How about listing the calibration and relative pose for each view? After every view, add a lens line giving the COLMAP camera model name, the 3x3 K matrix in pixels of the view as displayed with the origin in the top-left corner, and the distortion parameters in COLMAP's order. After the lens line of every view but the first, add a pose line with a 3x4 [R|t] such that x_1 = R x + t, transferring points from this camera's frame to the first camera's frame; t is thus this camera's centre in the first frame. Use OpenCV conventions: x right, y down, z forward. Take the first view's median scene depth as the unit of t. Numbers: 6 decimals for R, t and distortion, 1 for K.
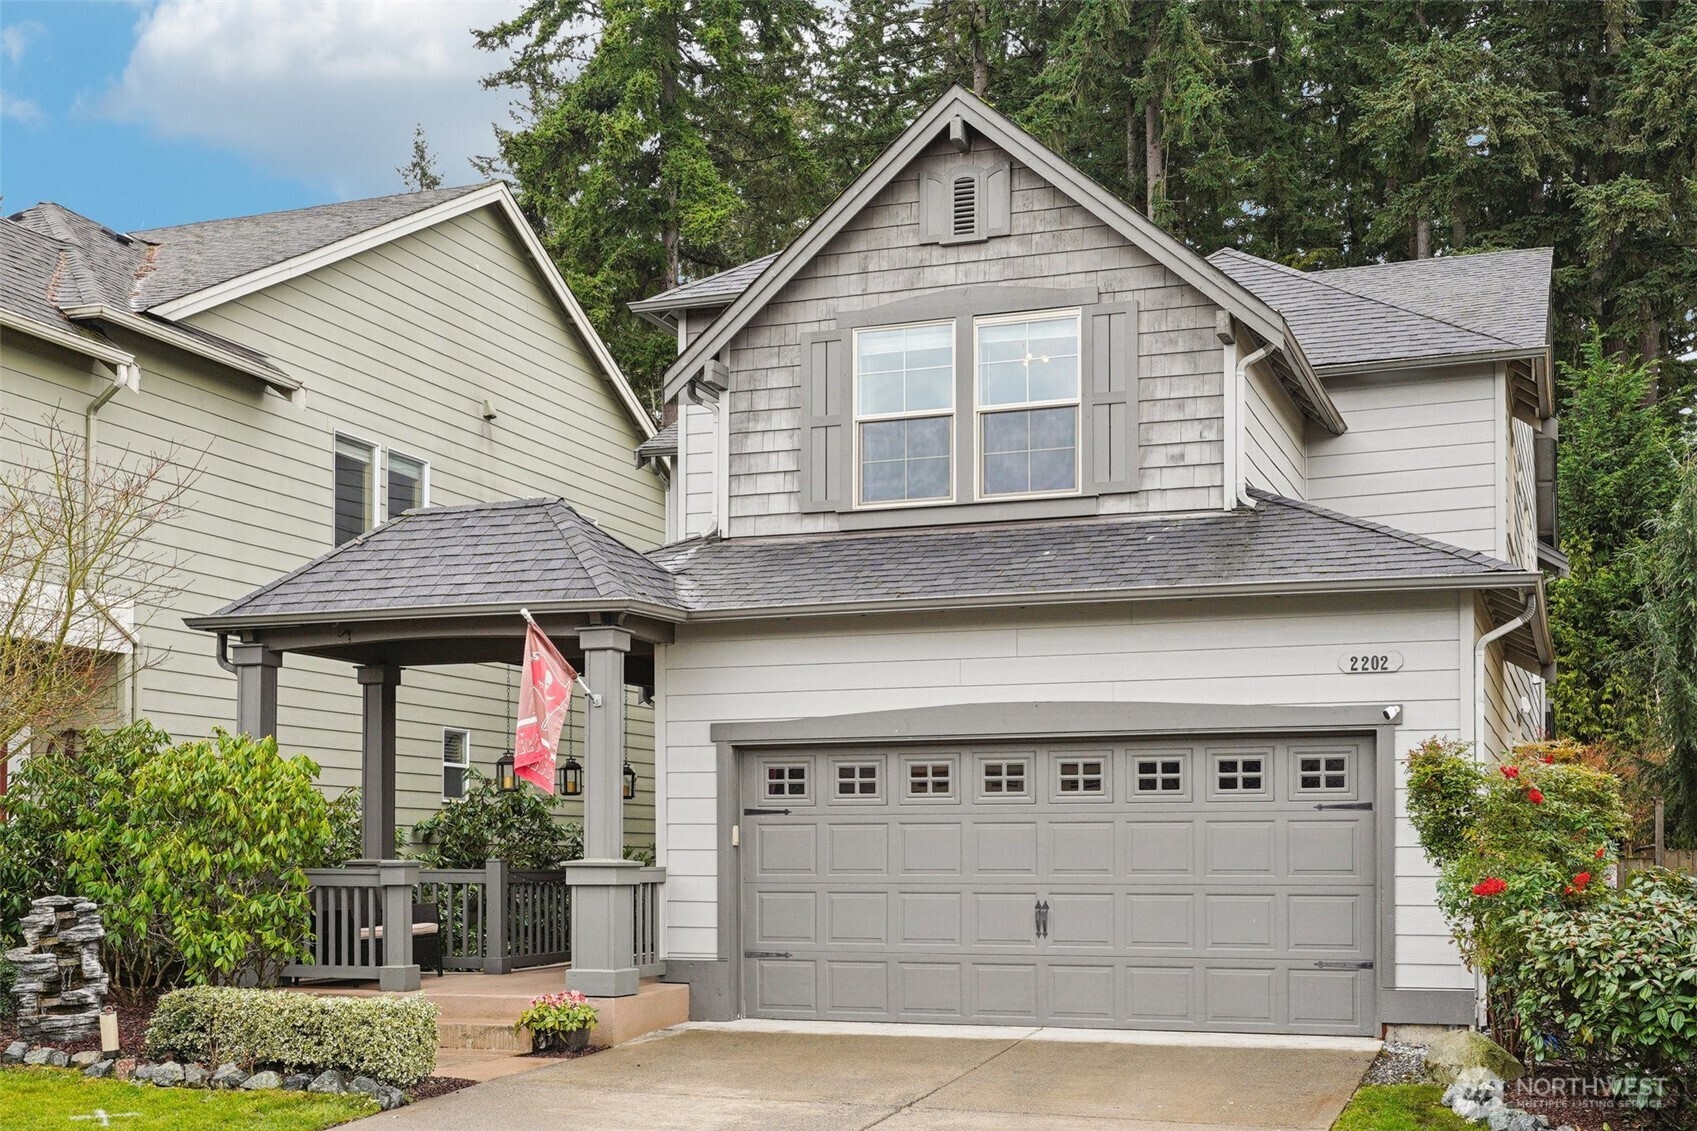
lens RADIAL K [[2072.5, 0, 861.1], [0, 2072.5, 569.7], [0, 0, 1]] dist [0.001275, 0.000000]
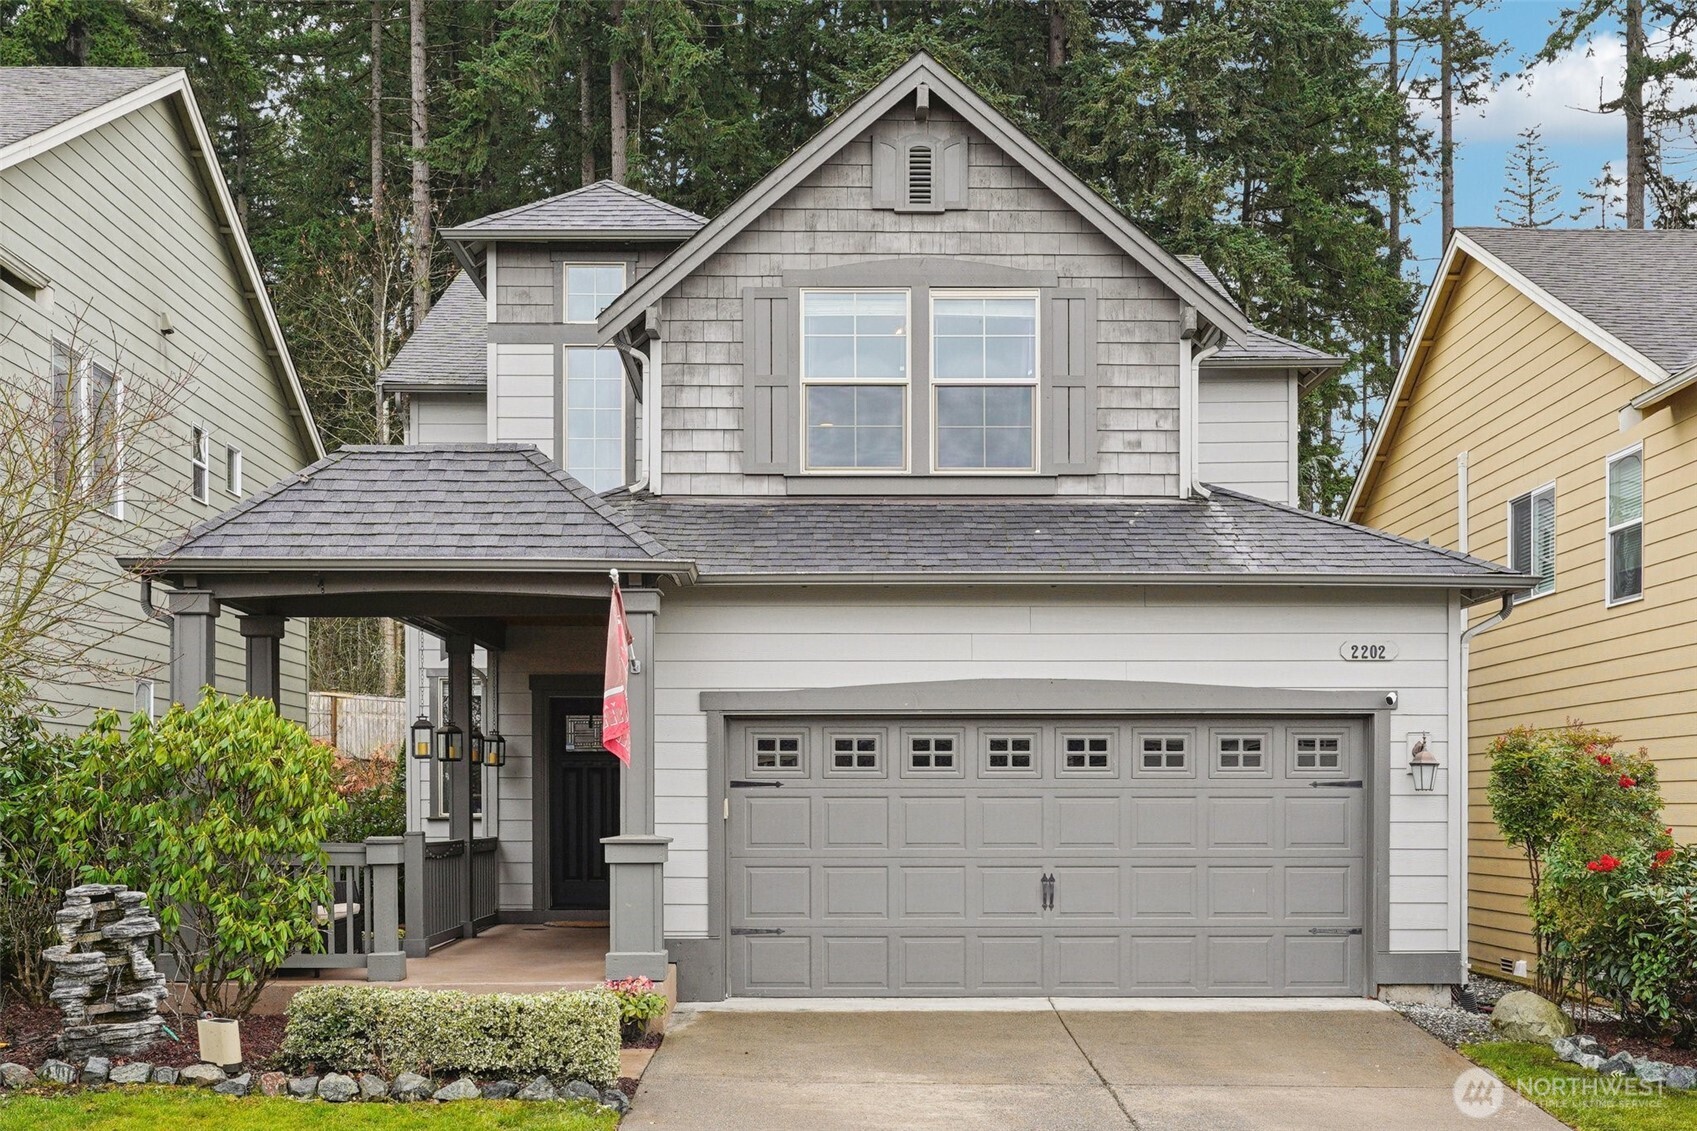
lens RADIAL K [[2072.5, 0, 867.0], [0, 2072.5, 572.7], [0, 0, 1]] dist [0.001275, 0.000000]
pose [[0.930538, 0.041387, 0.363849, -0.351894], [-0.051308, 0.998527, 0.017640, -0.001455], [-0.362583, -0.035083, 0.931291, 0.083029]]
